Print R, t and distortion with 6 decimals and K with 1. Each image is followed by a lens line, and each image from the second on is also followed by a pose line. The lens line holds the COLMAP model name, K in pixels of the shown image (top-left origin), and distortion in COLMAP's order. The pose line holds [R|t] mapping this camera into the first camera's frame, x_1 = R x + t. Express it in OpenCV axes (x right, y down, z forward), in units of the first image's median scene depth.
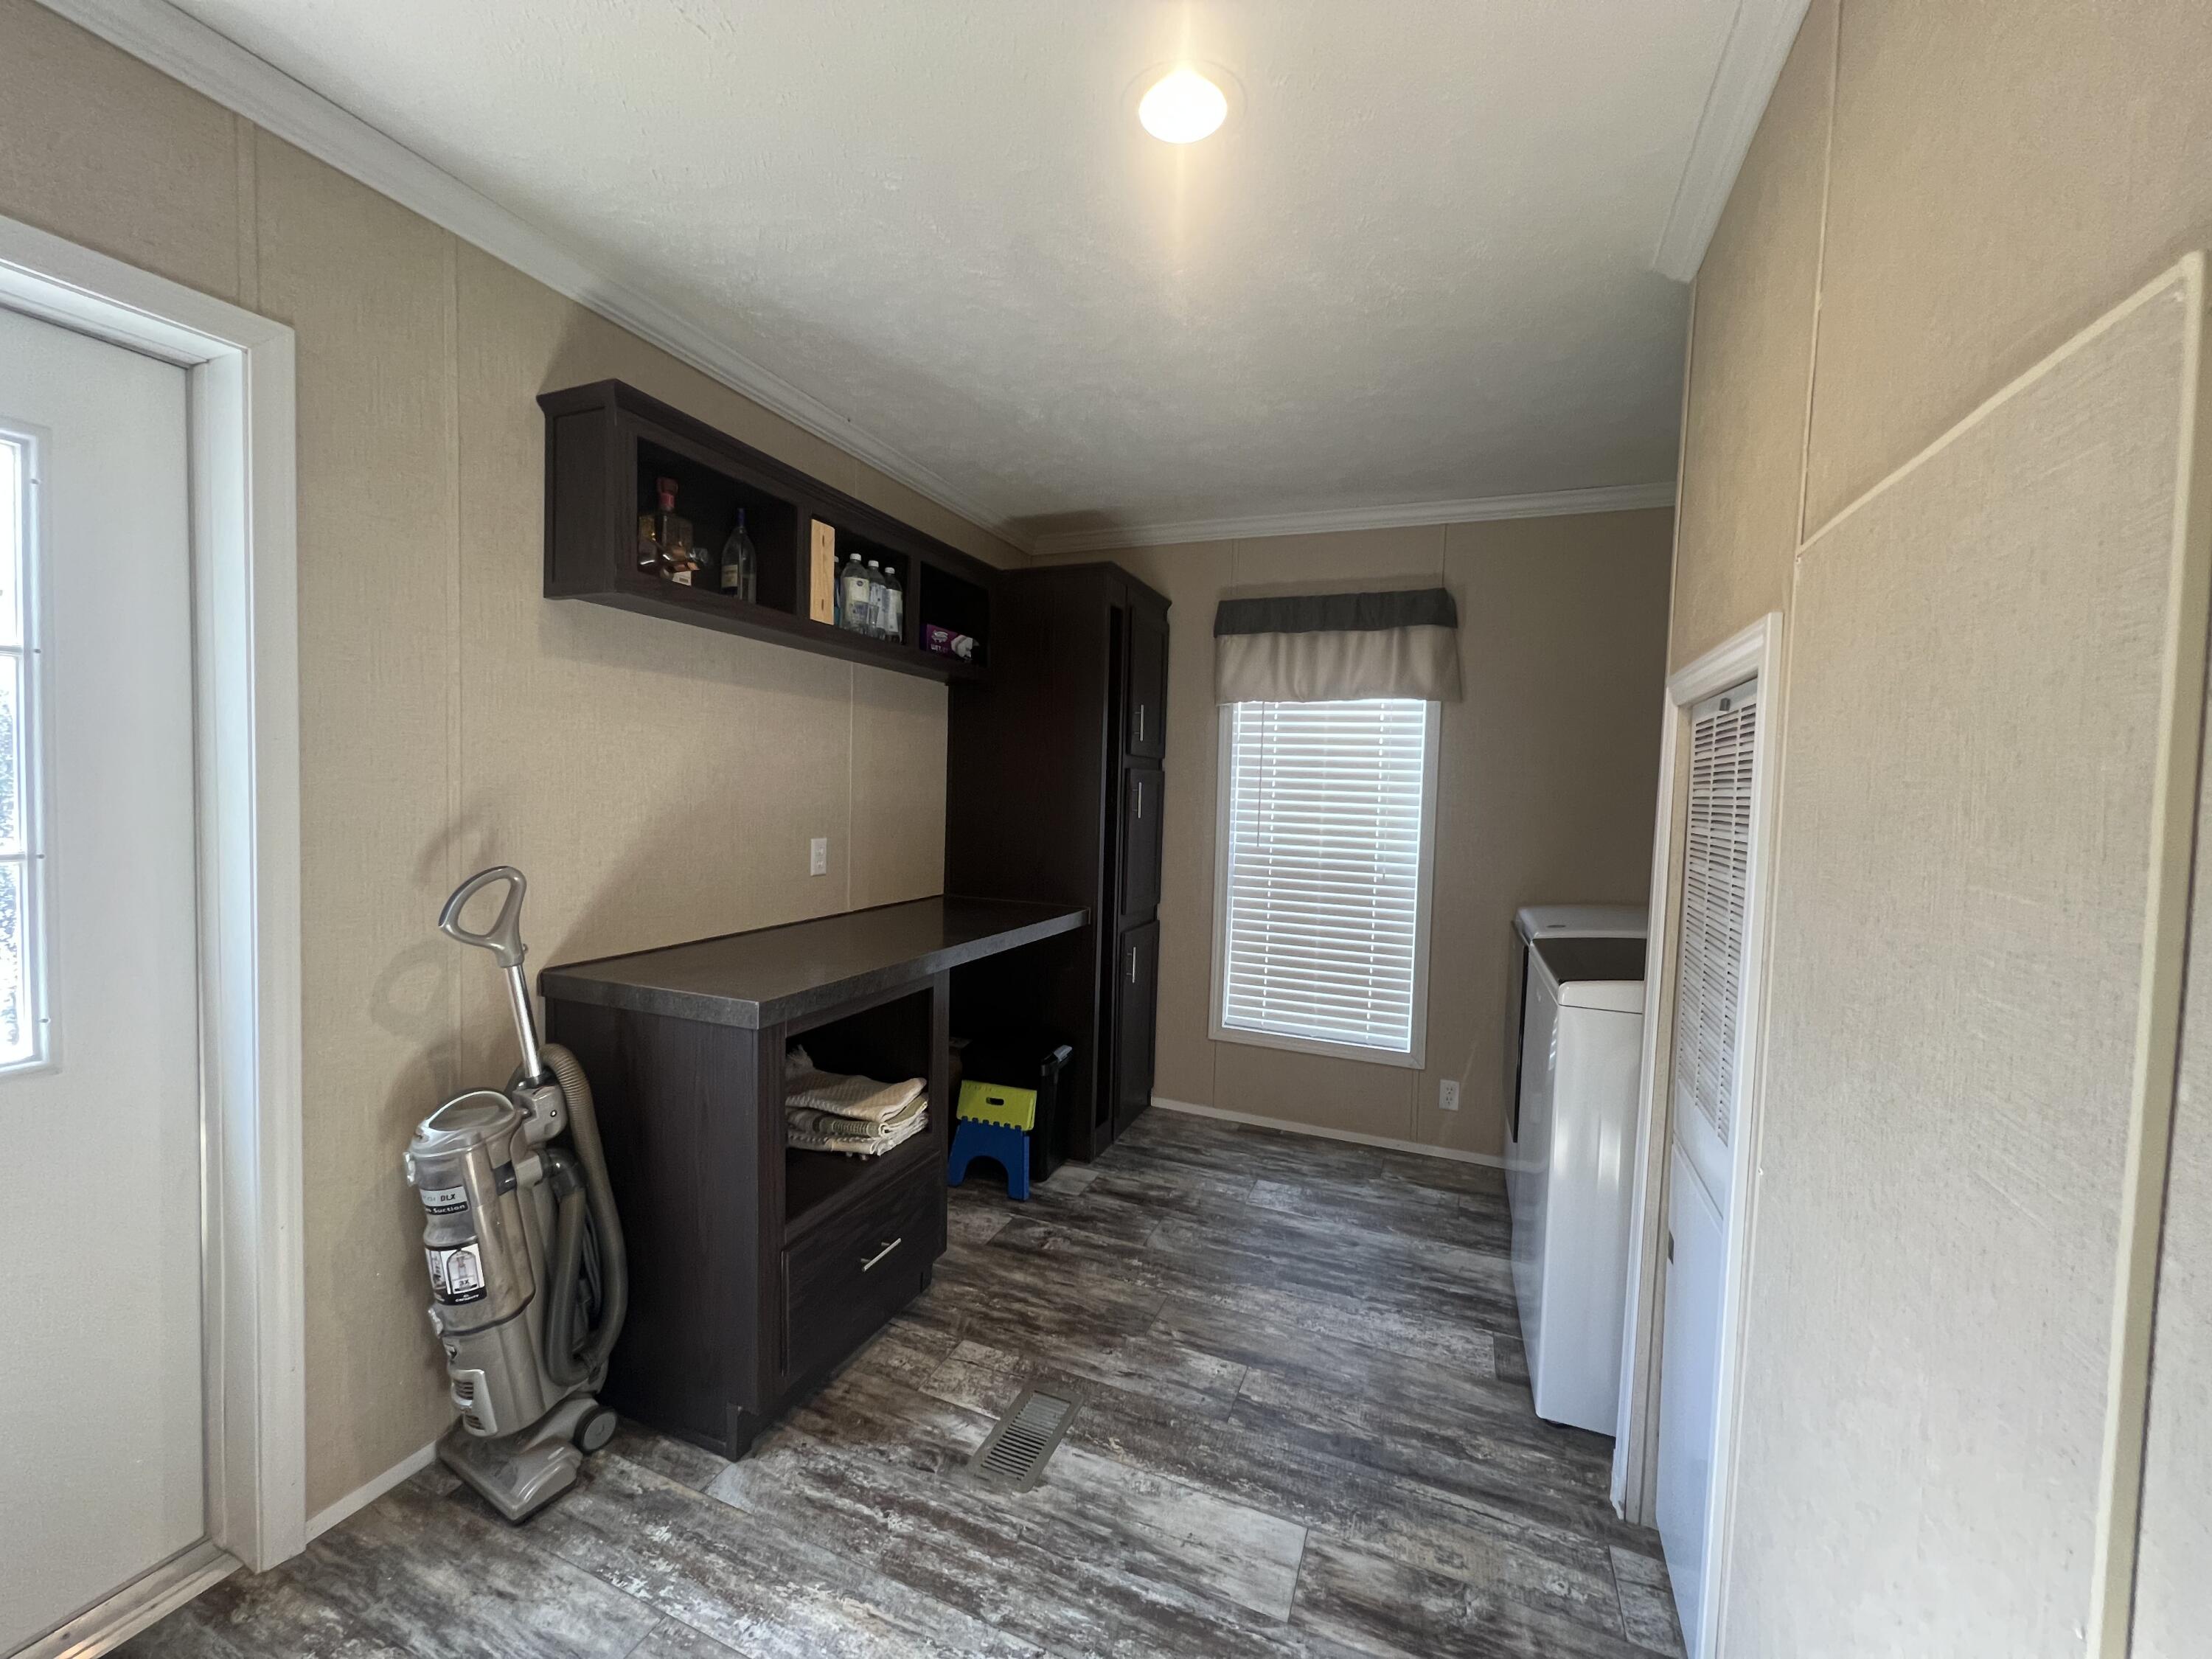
lens RADIAL K [[883.8, 0, 1100.6], [0, 883.8, 819.6], [0, 0, 1]] dist [-0.001122, 0.000799]
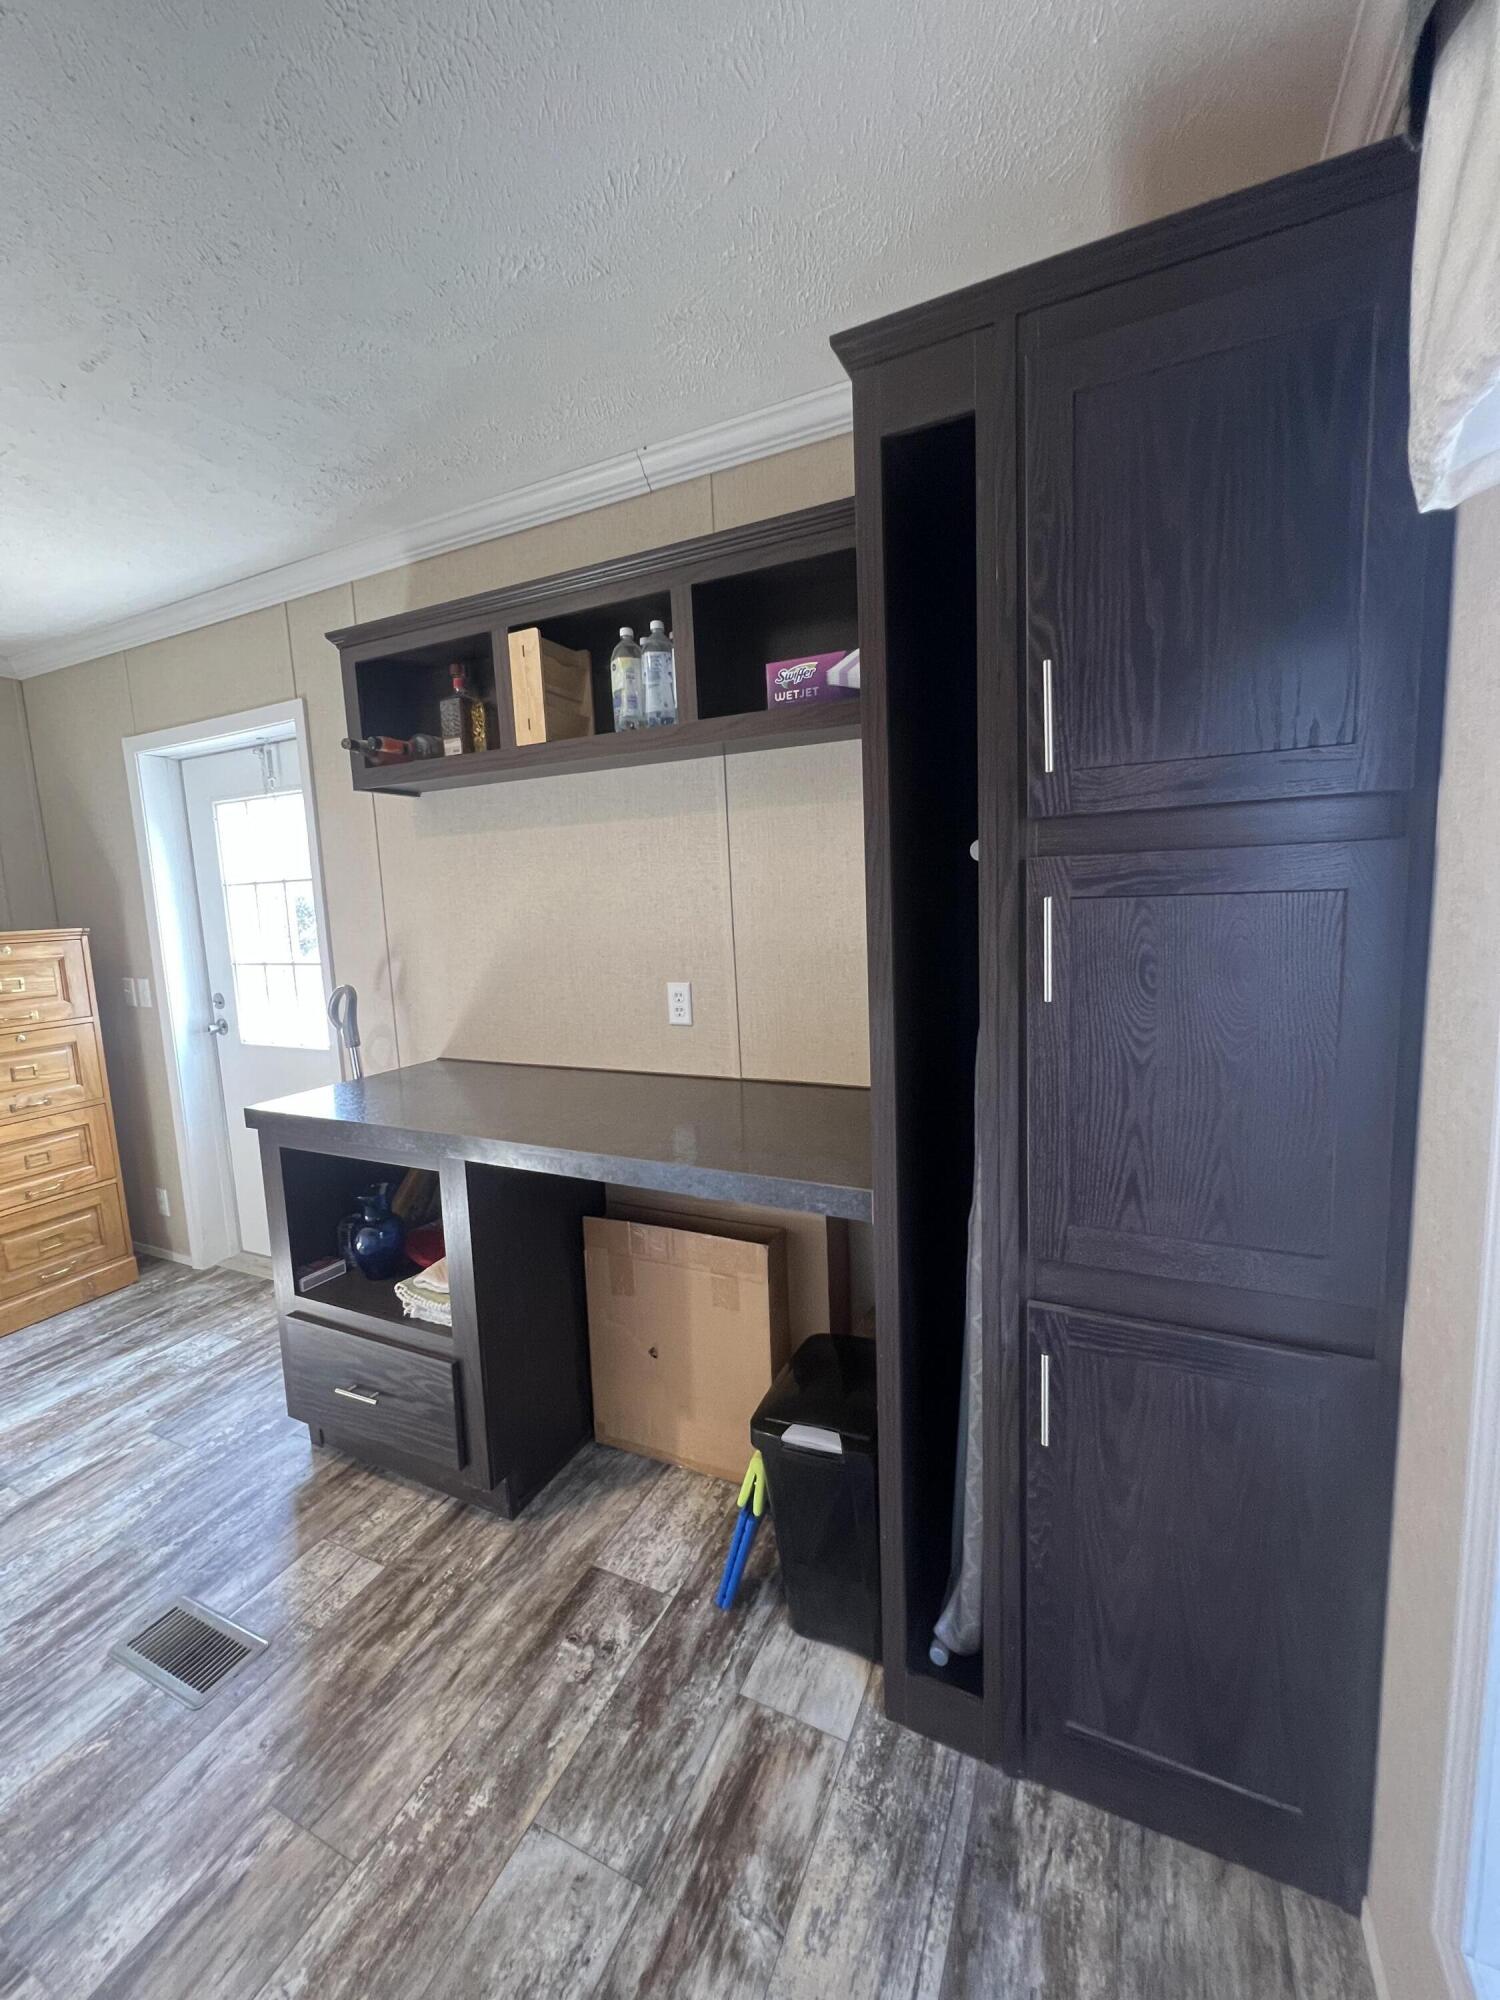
lens RADIAL K [[799.1, 0, 746.6], [0, 799.1, 987.8], [0, 0, 1]] dist [-0.001122, 0.000799]
pose [[-0.055007, 0.093154, -0.994131, 0.574012], [0.003769, 0.995651, 0.093088, -0.058008], [0.998479, 0.001374, -0.055119, 1.435570]]
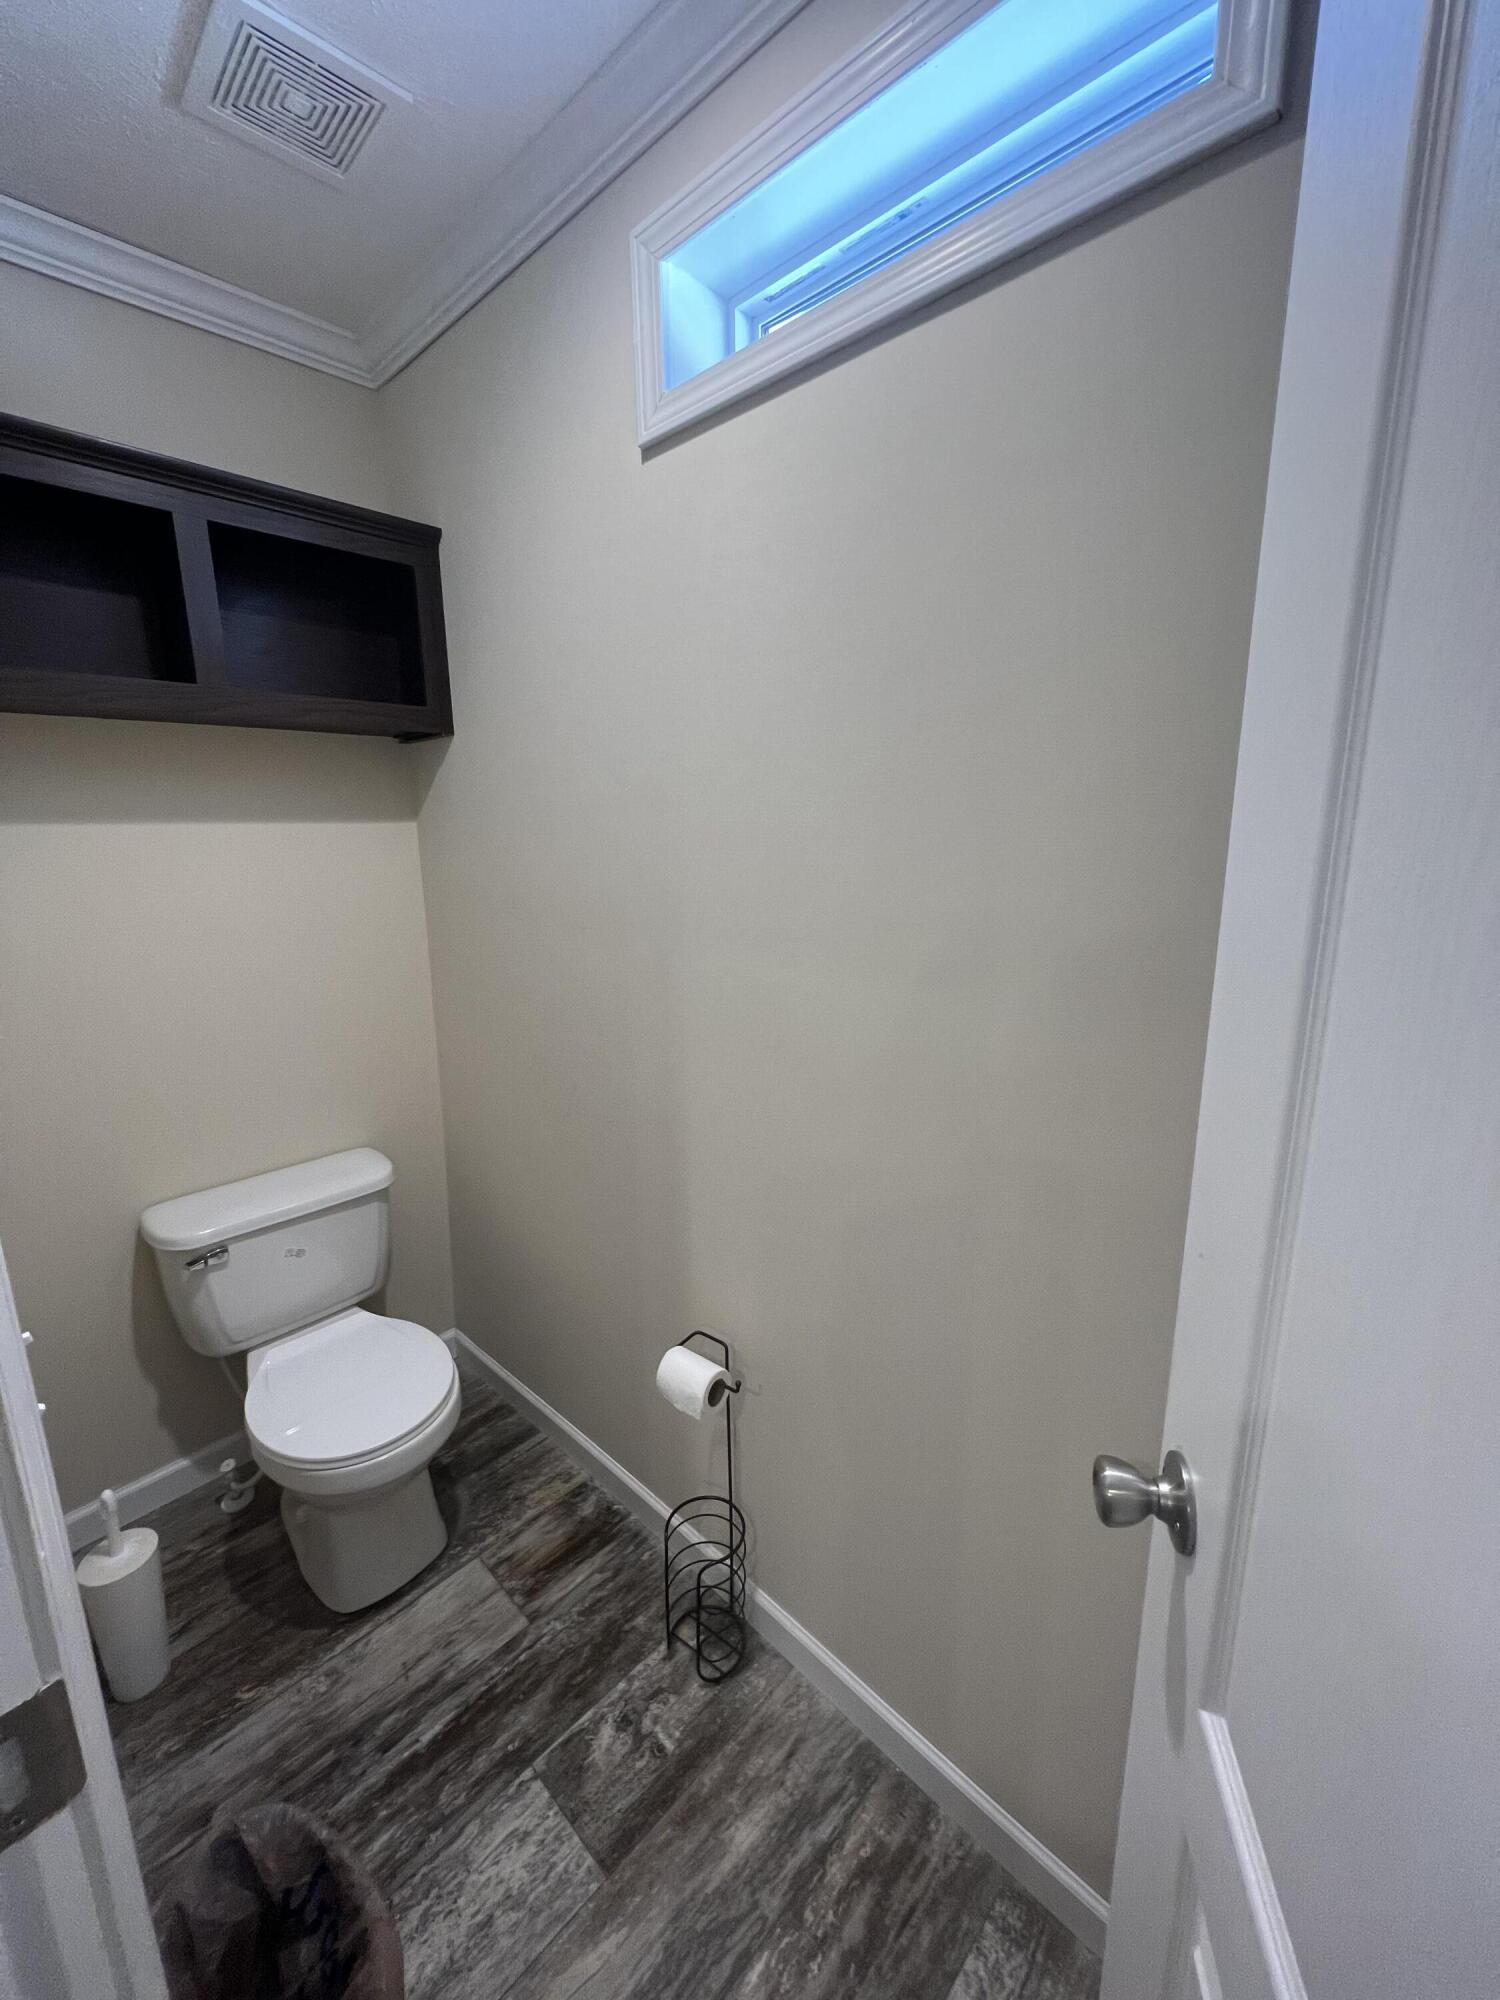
lens RADIAL K [[799.1, 0, 751.2], [0, 799.1, 985.6], [0, 0, 1]] dist [-0.001122, 0.000799]
pose [[0.365652, -0.222326, 0.903808, -0.478682], [0.058165, 0.974613, 0.216211, -0.100597], [-0.928932, -0.026489, 0.369301, 0.964174]]
